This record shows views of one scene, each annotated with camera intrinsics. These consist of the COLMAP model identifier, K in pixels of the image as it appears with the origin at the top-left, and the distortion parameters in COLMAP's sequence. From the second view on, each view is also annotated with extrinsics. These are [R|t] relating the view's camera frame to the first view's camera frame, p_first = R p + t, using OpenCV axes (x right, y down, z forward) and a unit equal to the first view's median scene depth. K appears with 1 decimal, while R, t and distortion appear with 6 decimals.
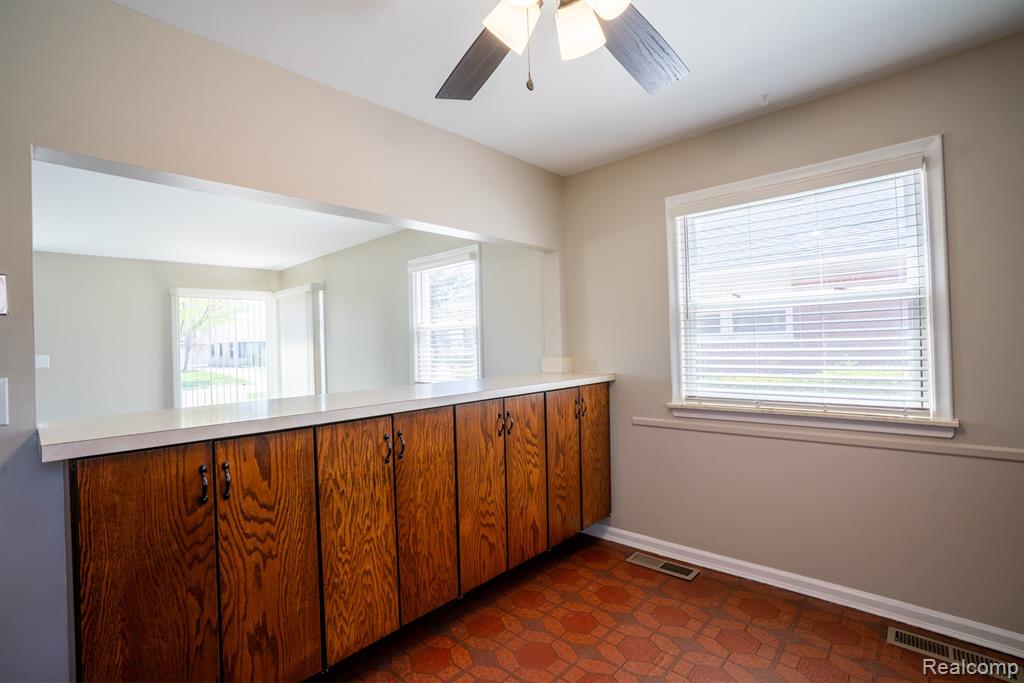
lens RADIAL K [[480.5, 0, 512.0], [0, 480.5, 341.5], [0, 0, 1]] dist [-0.000488, 0.000223]
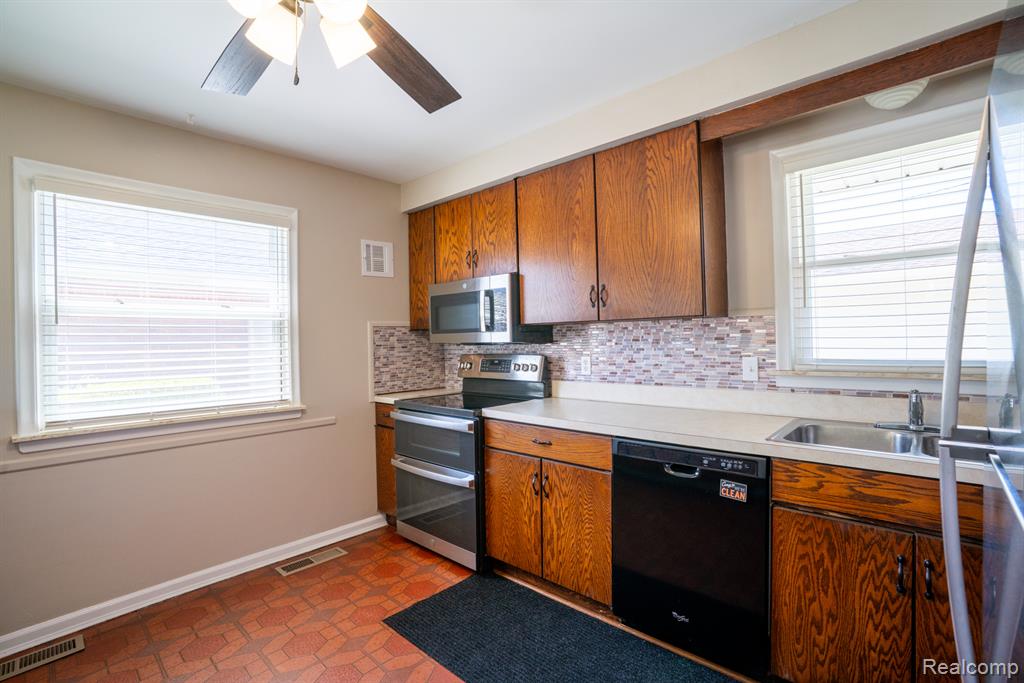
lens RADIAL K [[497.6, 0, 512.0], [0, 497.6, 341.5], [0, 0, 1]] dist [0.001067, 0.000666]
pose [[-0.010455, 0.029813, 0.999501, -0.571282], [0.011301, 0.999495, -0.029695, 0.020540], [-0.999881, 0.010985, -0.010787, 0.341781]]
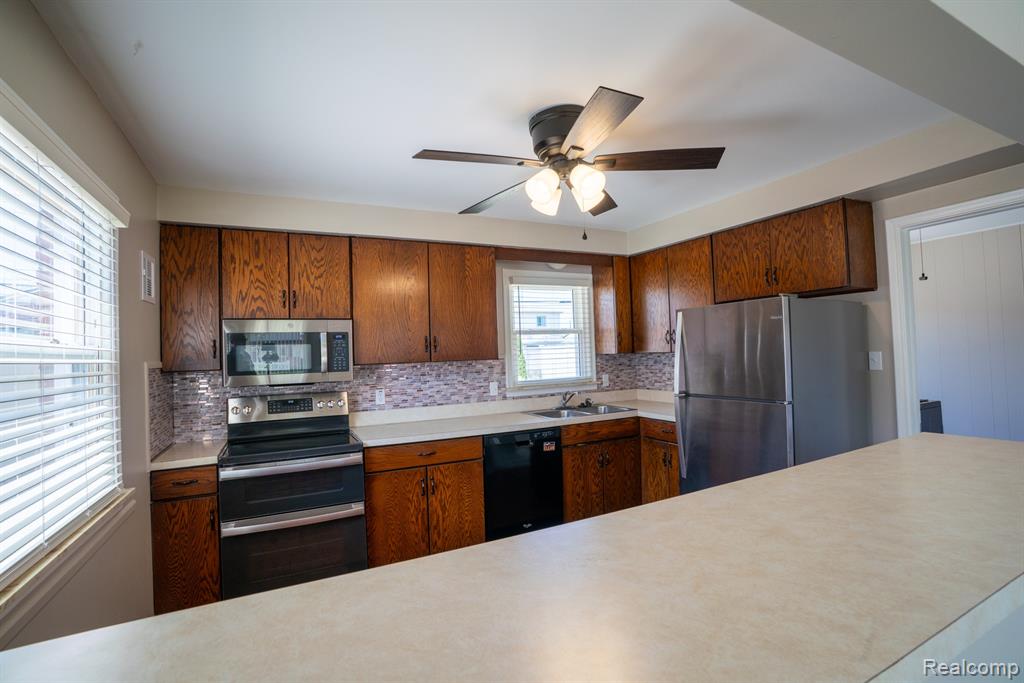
lens RADIAL K [[497.6, 0, 512.0], [0, 497.6, 341.5], [0, 0, 1]] dist [0.001067, 0.000666]
pose [[-0.947157, 0.073024, 0.312347, -0.396605], [0.062030, 0.997059, -0.045004, -0.004575], [-0.314714, -0.023251, -0.948902, 0.895025]]
